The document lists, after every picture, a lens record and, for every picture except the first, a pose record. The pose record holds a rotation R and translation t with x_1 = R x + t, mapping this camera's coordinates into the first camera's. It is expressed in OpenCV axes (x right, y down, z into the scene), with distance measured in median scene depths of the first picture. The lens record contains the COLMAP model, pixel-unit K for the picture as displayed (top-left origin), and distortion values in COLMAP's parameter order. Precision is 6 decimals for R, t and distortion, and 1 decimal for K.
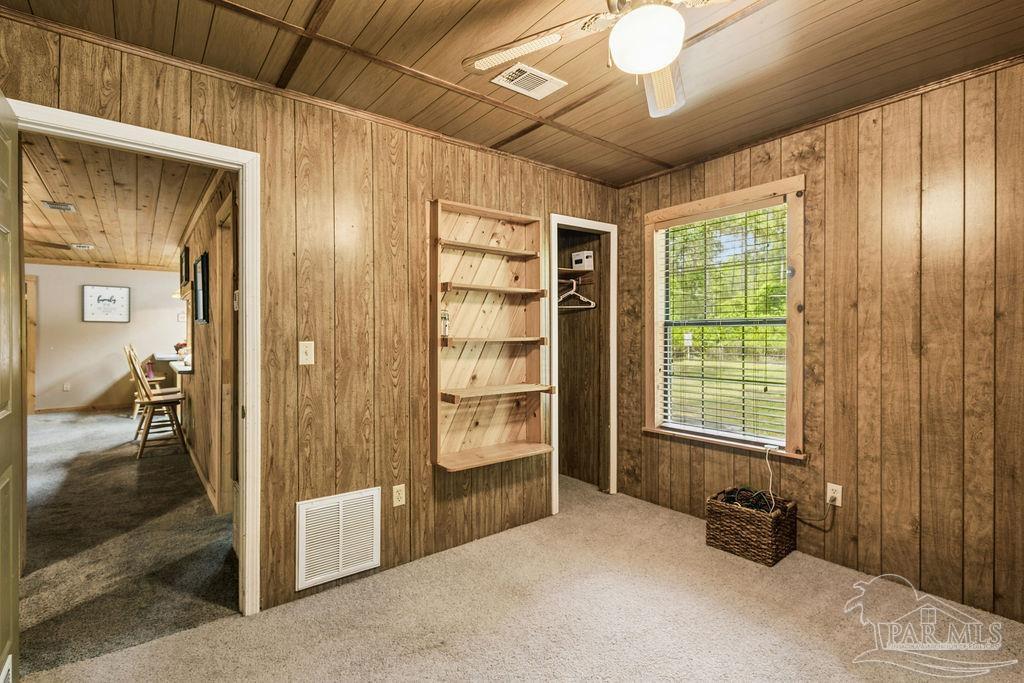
lens RADIAL K [[479.7, 0, 512.0], [0, 479.7, 338.8], [0, 0, 1]] dist [0.008003, -0.001292]
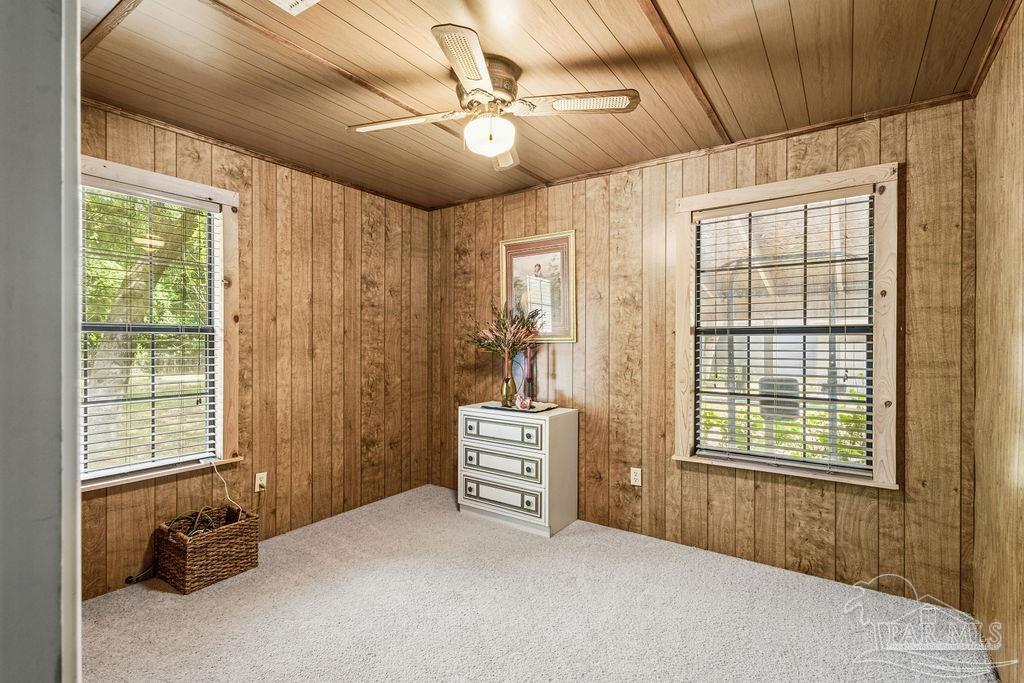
lens RADIAL K [[479.7, 0, 515.6], [0, 479.7, 345.9], [0, 0, 1]] dist [0.008003, -0.001292]
pose [[-0.306531, -0.002075, 0.951859, -0.620926], [0.010041, 0.999935, 0.005414, -0.002871], [-0.951808, 0.011217, -0.306490, 0.775729]]
